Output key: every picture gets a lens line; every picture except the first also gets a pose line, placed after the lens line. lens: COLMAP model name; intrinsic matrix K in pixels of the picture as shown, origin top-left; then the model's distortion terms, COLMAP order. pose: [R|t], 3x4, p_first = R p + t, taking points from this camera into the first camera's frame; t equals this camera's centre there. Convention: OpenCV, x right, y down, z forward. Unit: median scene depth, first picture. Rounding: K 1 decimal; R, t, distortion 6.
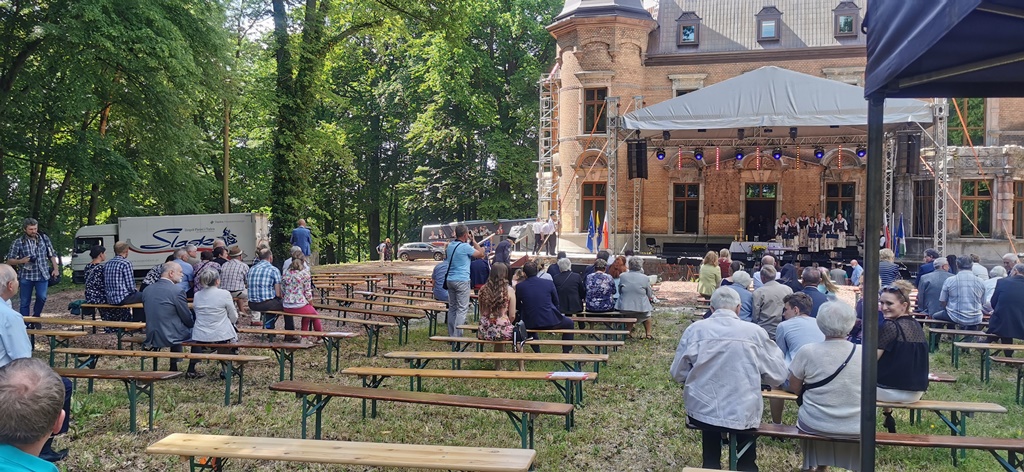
lens RADIAL K [[797.0, 0, 499.7], [0, 797.0, 235.3], [0, 0, 1]] dist [0.060500, -0.087946]
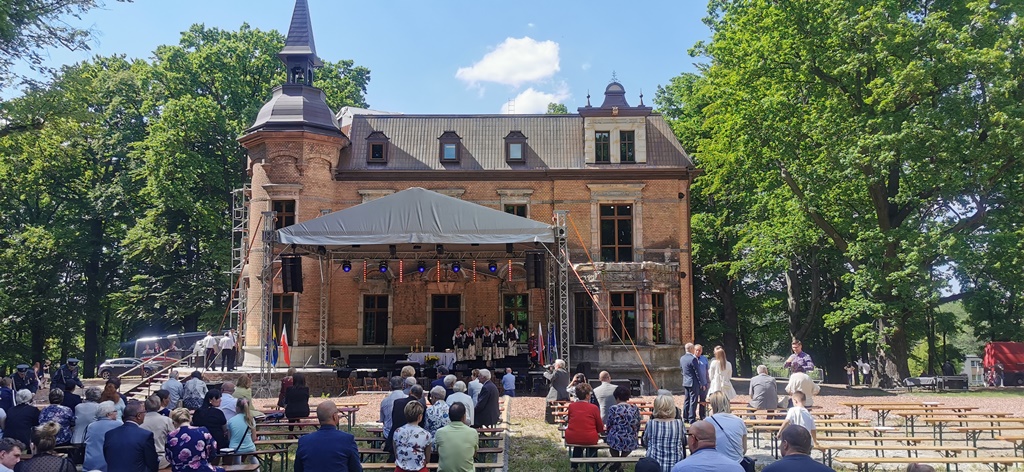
lens RADIAL K [[799.9, 0, 500.4], [0, 799.9, 237.7], [0, 0, 1]] dist [0.056312, -0.084234]
pose [[0.965898, 0.015086, 0.258483, 0.122893], [0.018109, 0.991921, -0.125560, -0.006339], [-0.258289, 0.125959, 0.957821, -0.028019]]
